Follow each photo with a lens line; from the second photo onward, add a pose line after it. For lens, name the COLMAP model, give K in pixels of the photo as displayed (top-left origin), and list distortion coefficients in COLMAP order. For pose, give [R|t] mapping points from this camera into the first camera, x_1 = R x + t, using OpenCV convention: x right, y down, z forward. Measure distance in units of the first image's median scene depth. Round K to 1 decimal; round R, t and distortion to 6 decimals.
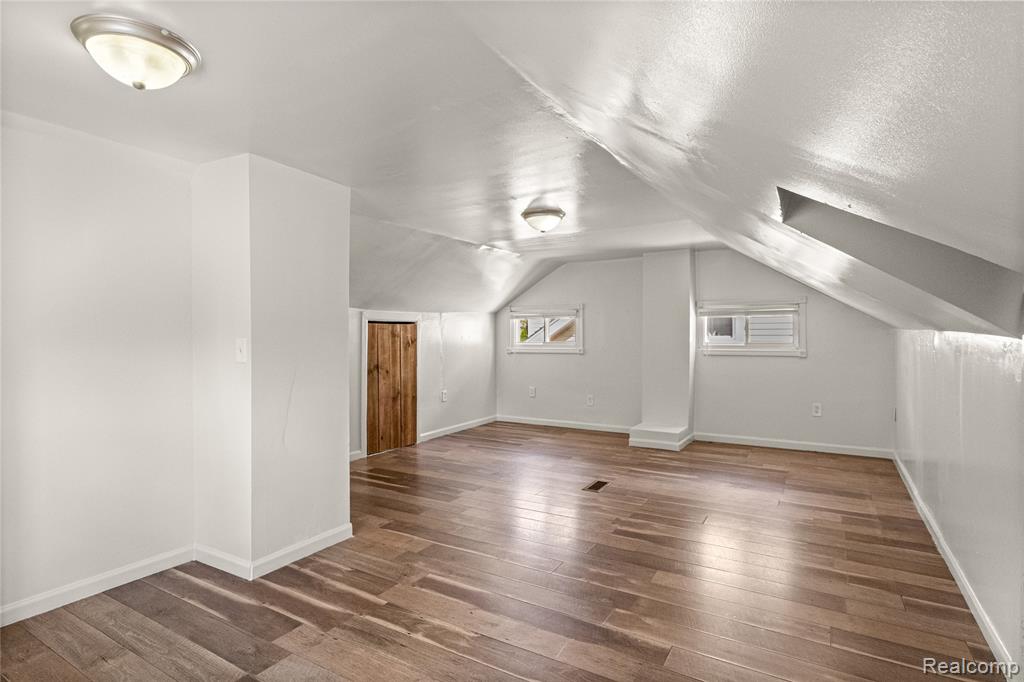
lens RADIAL K [[514.8, 0, 509.2], [0, 514.8, 339.7], [0, 0, 1]] dist [-0.003423, -0.000507]
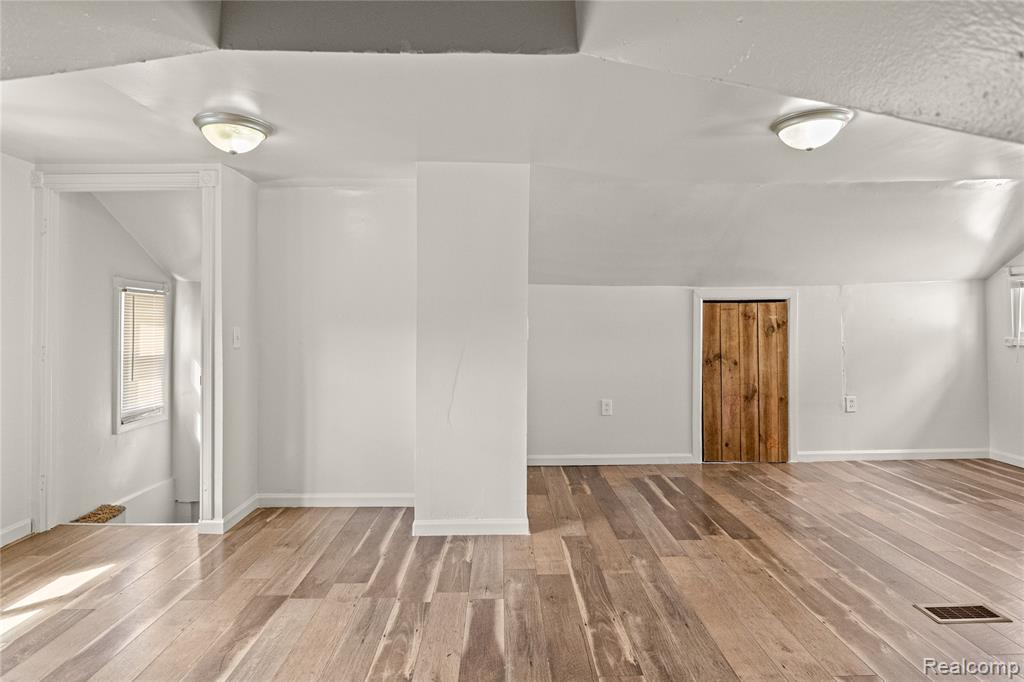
lens RADIAL K [[550.9, 0, 512.3], [0, 550.9, 303.6], [0, 0, 1]] dist [-0.004539, -0.000758]
pose [[0.528039, -0.024502, -0.848866, 0.315892], [-0.001860, 0.999548, -0.030008, -0.003827], [0.849218, 0.017424, 0.527755, 0.257389]]
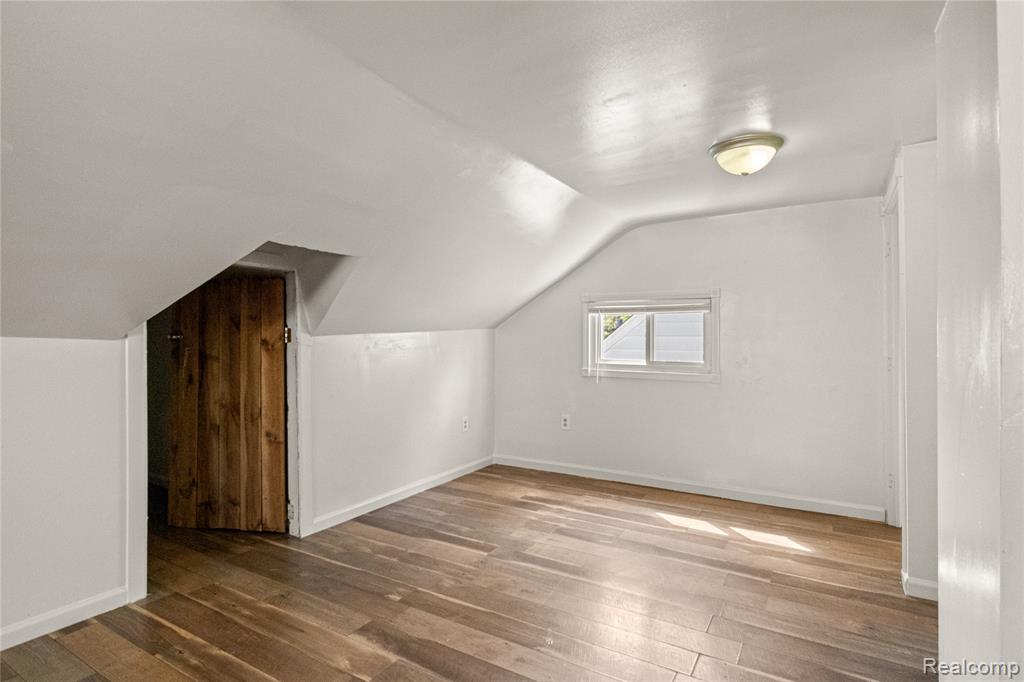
lens RADIAL K [[514.8, 0, 509.2], [0, 514.8, 339.7], [0, 0, 1]] dist [-0.003423, -0.000507]
pose [[-0.999978, 0.002564, 0.006095, -0.006845], [0.002637, 0.999925, 0.011986, -0.005488], [-0.006064, 0.012002, -0.999910, 0.762485]]
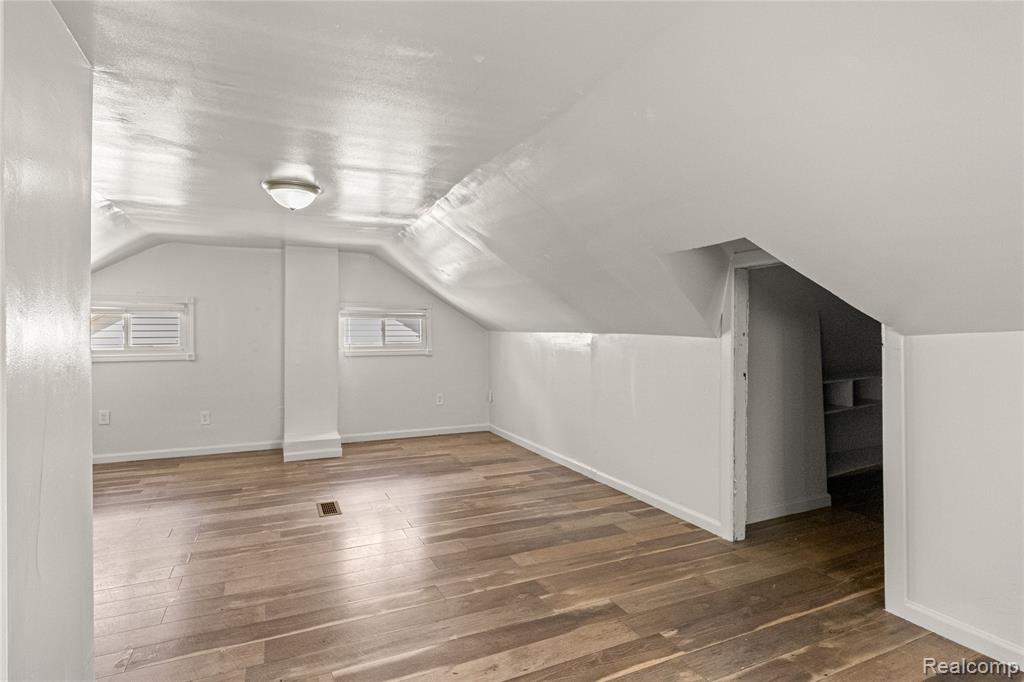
lens RADIAL K [[521.6, 0, 503.5], [0, 521.6, 327.4], [0, 0, 1]] dist [0.001982, 0.000465]
pose [[0.570014, 0.012527, 0.821539, -0.304396], [0.009630, 0.999713, -0.021925, -0.000906], [-0.821578, 0.020409, 0.569730, 0.189985]]
